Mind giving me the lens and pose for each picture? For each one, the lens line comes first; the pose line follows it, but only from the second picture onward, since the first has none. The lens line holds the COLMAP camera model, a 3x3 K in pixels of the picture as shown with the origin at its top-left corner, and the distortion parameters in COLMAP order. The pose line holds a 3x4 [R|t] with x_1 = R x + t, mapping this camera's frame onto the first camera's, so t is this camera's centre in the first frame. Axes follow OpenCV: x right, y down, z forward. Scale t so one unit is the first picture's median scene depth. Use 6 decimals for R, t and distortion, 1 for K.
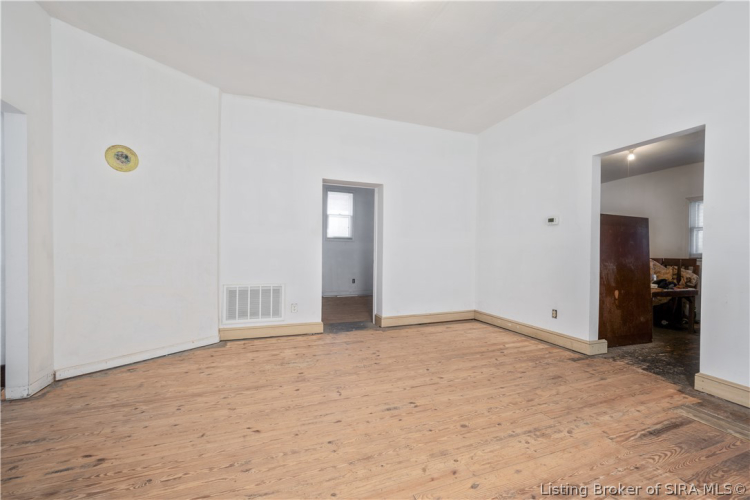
lens RADIAL K [[298.3, 0, 367.7], [0, 298.3, 251.1], [0, 0, 1]] dist [0.000605, -0.000169]
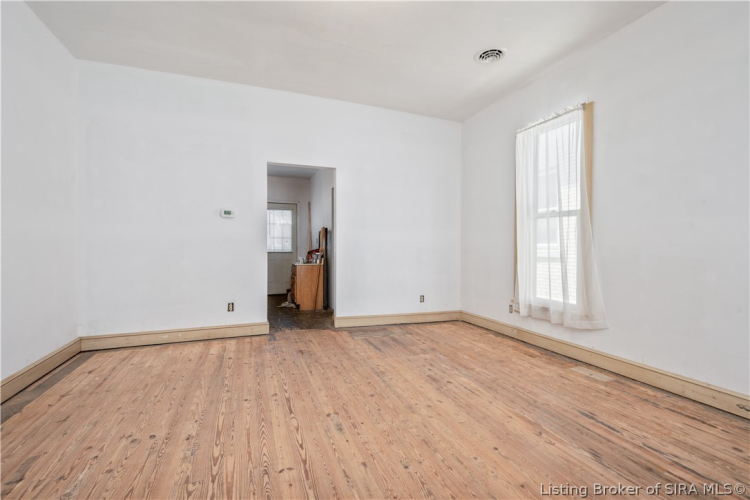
lens RADIAL K [[349.3, 0, 375.3], [0, 349.3, 245.8], [0, 0, 1]] dist [0.003496, 0.000207]
pose [[-0.022389, -0.010143, 0.999698, -0.747840], [-0.001890, 0.999947, 0.010103, -0.011034], [-0.999748, -0.001664, -0.022407, 0.729982]]
